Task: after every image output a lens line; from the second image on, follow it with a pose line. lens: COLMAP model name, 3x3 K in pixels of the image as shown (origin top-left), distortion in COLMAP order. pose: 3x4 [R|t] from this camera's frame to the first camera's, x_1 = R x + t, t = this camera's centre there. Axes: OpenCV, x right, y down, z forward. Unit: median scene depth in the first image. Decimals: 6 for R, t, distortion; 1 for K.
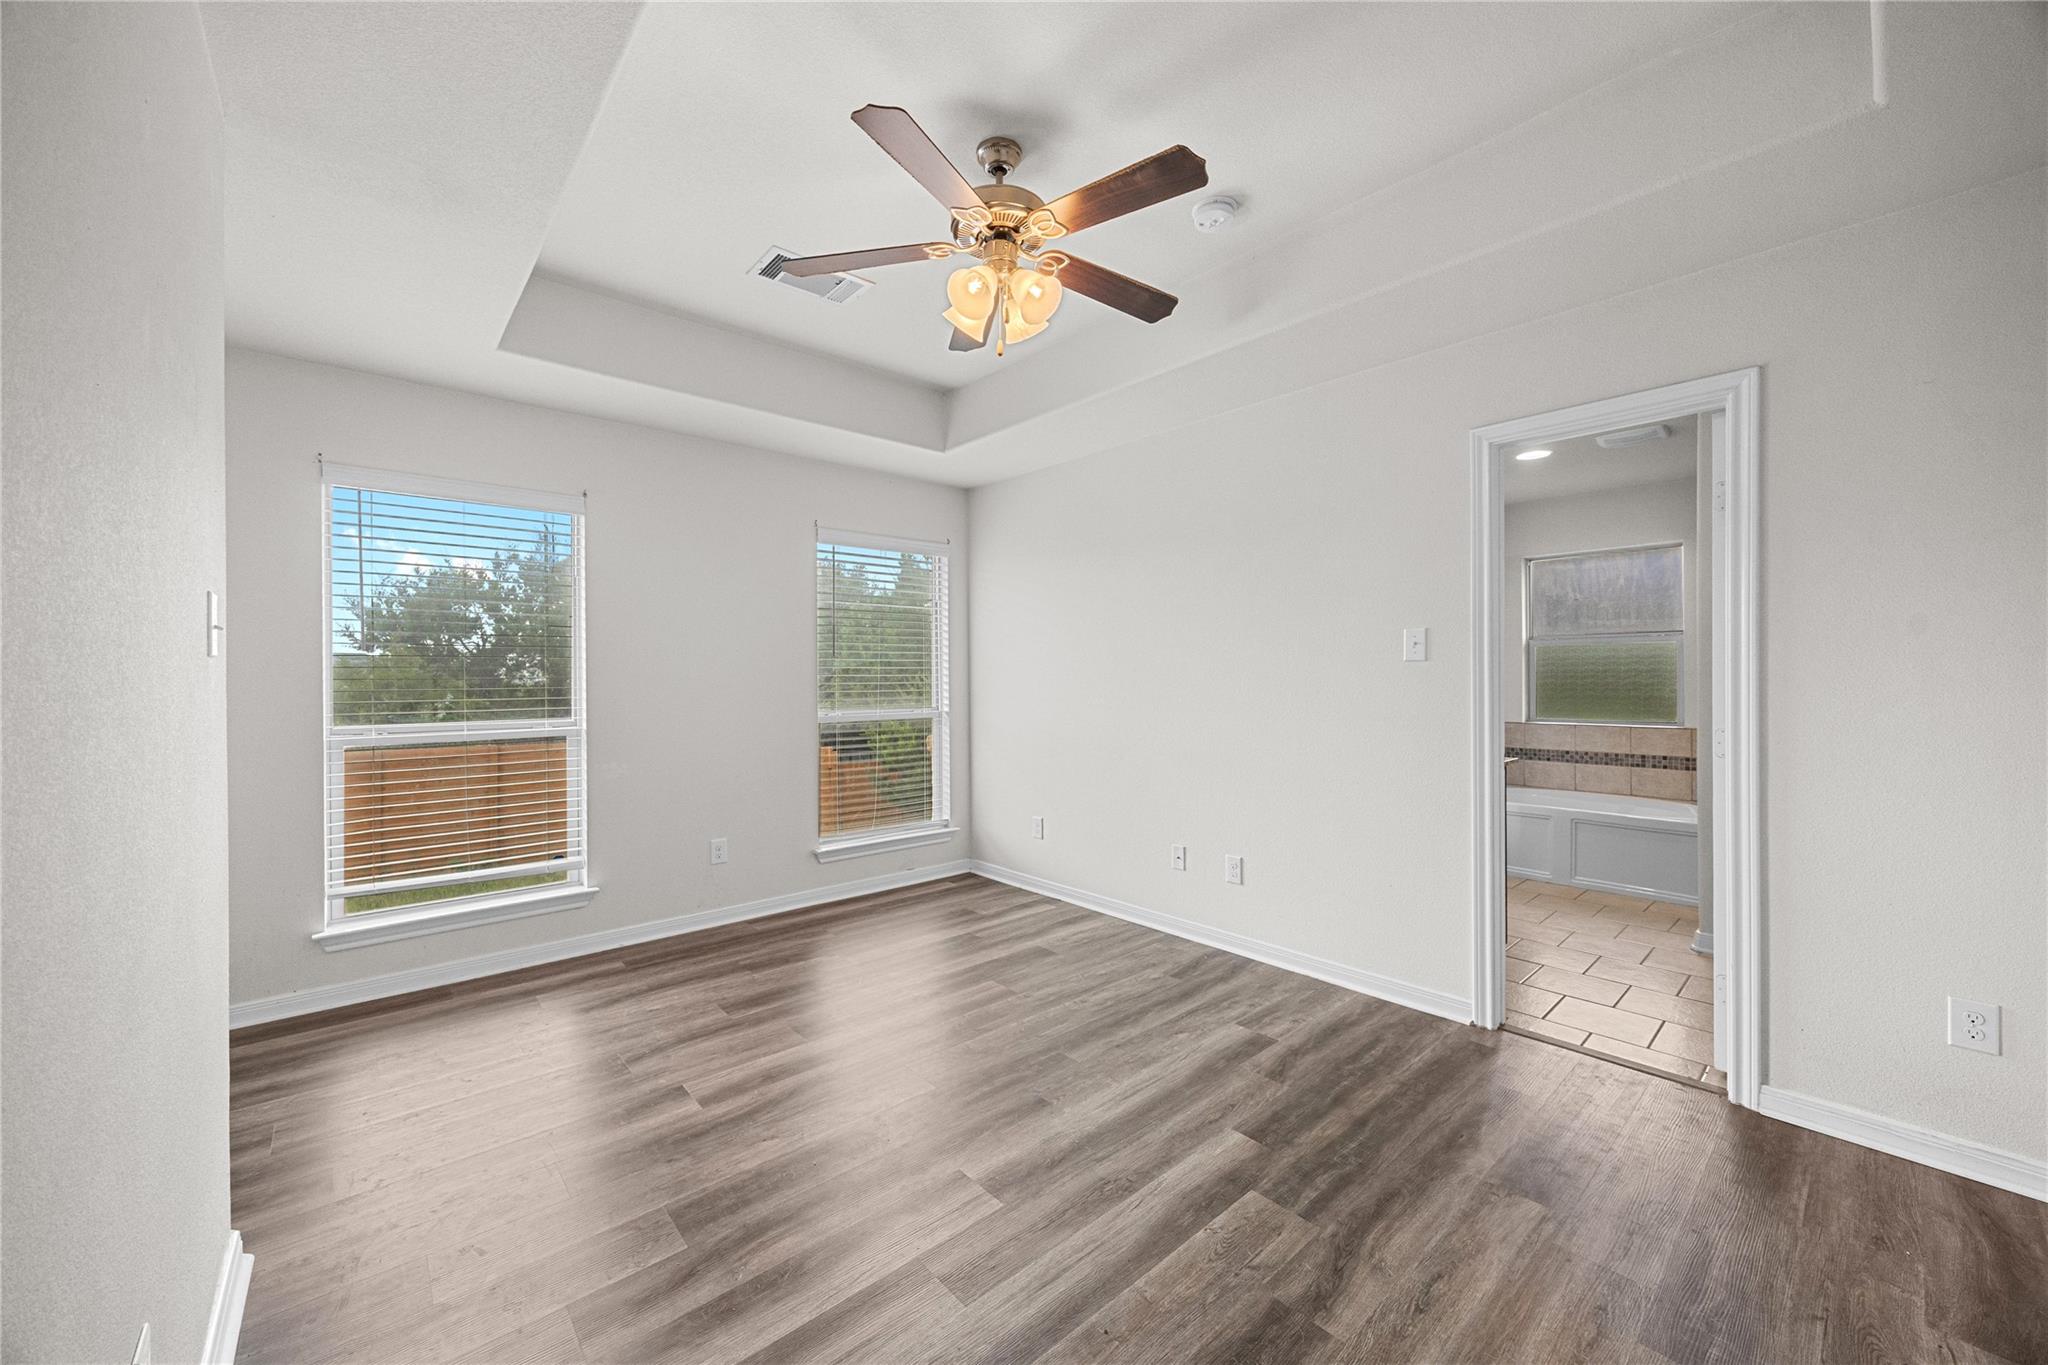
lens RADIAL K [[773.3, 0, 1030.9], [0, 773.3, 678.9], [0, 0, 1]] dist [-0.000341, -0.000201]
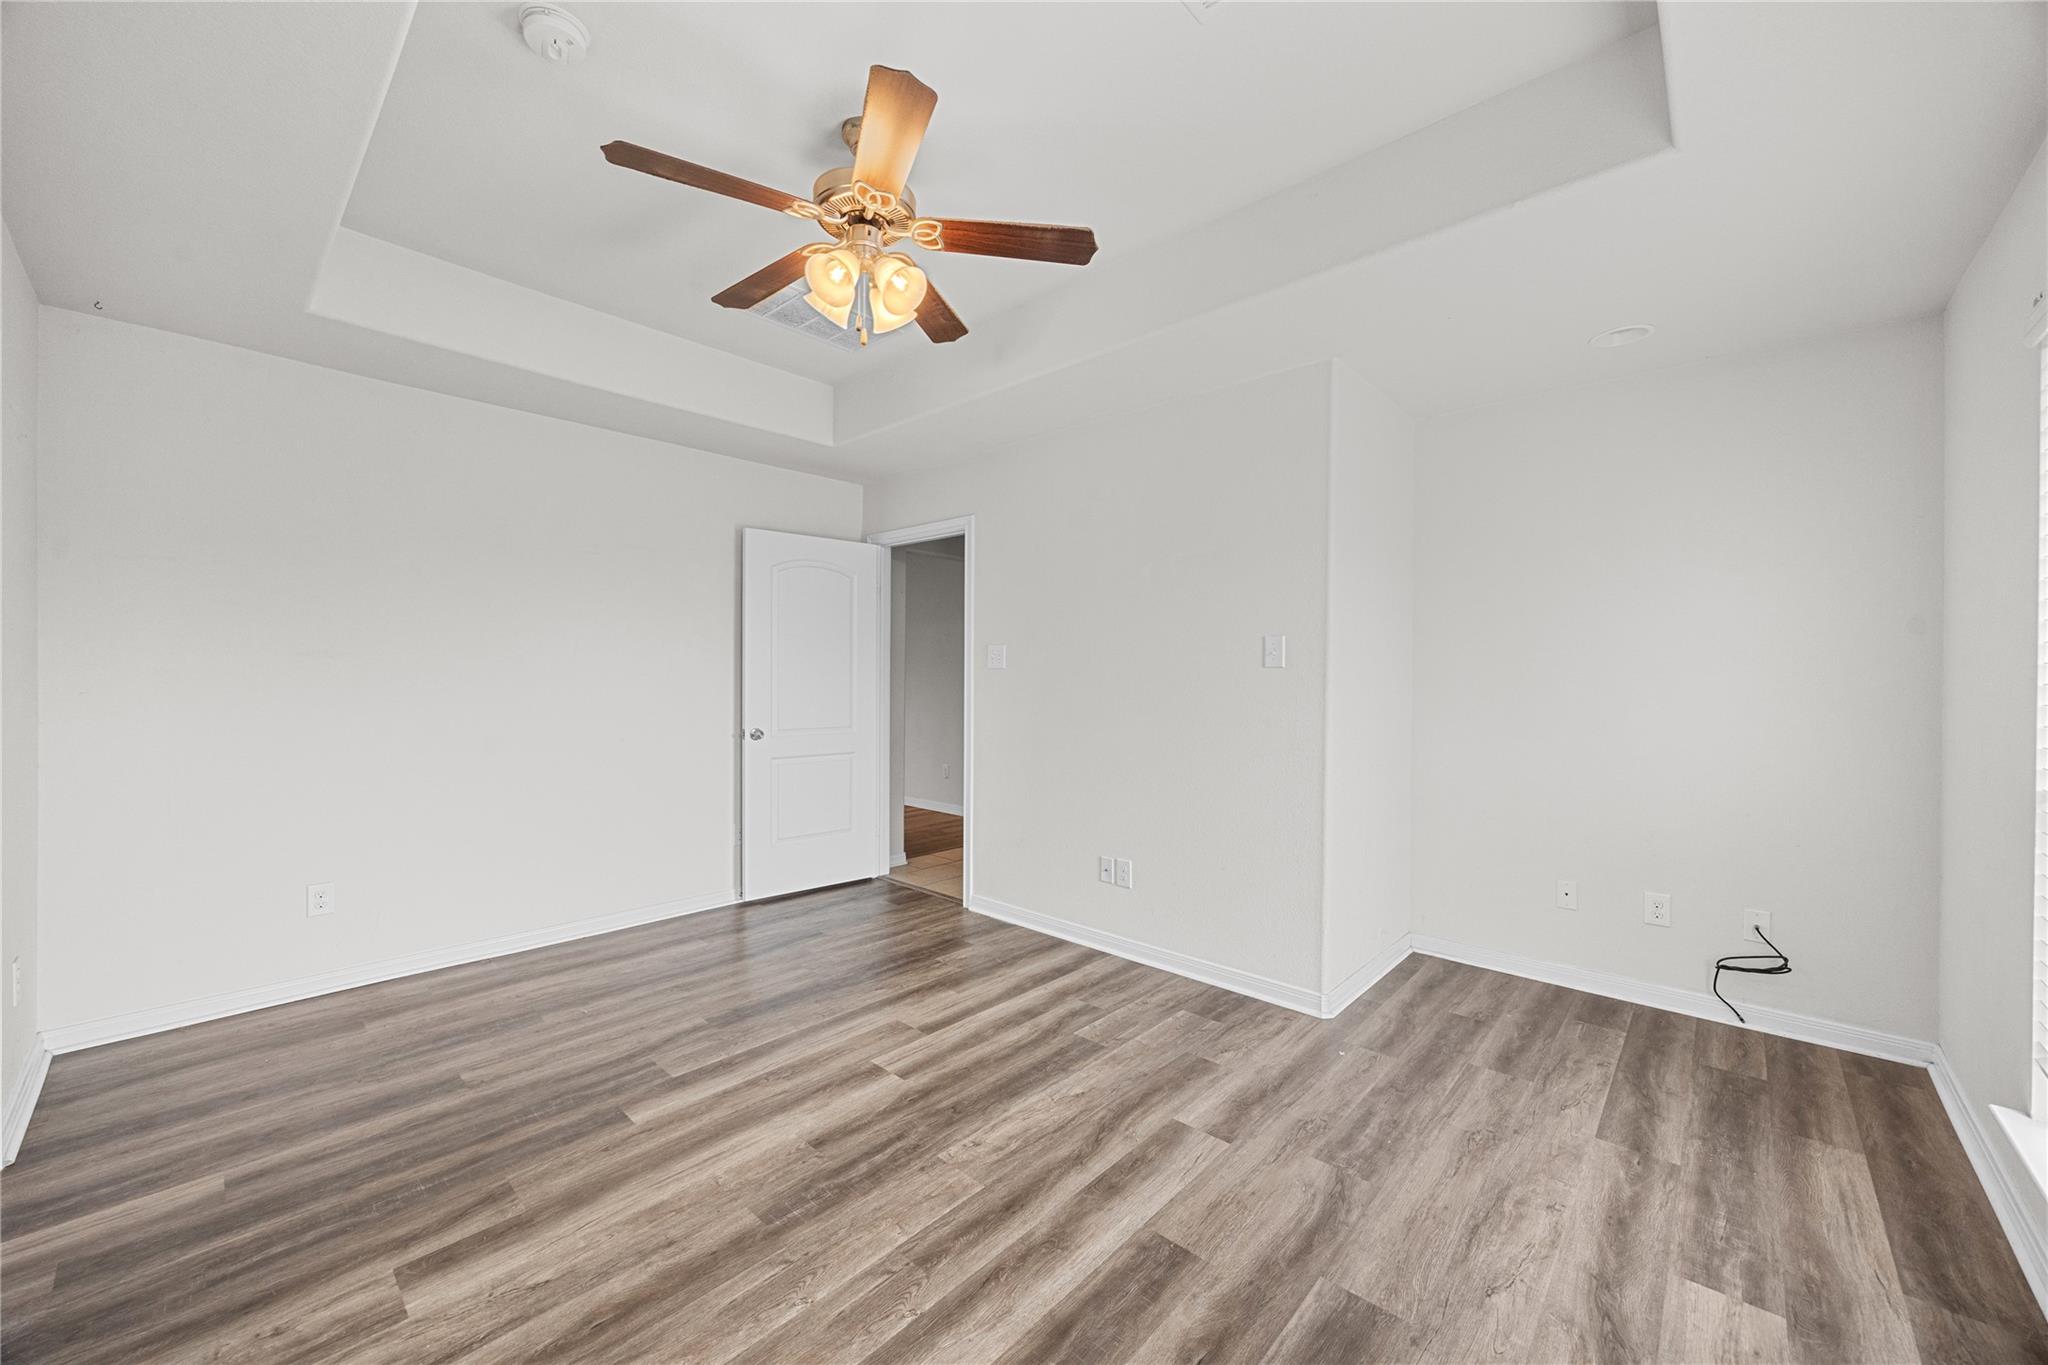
lens RADIAL K [[773.3, 0, 1030.9], [0, 773.3, 678.9], [0, 0, 1]] dist [-0.000341, -0.000201]
pose [[-0.994402, 0.001132, -0.105654, -0.136775], [0.000424, 0.999977, 0.006728, -0.008794], [0.105660, 0.006646, -0.994380, 1.876428]]
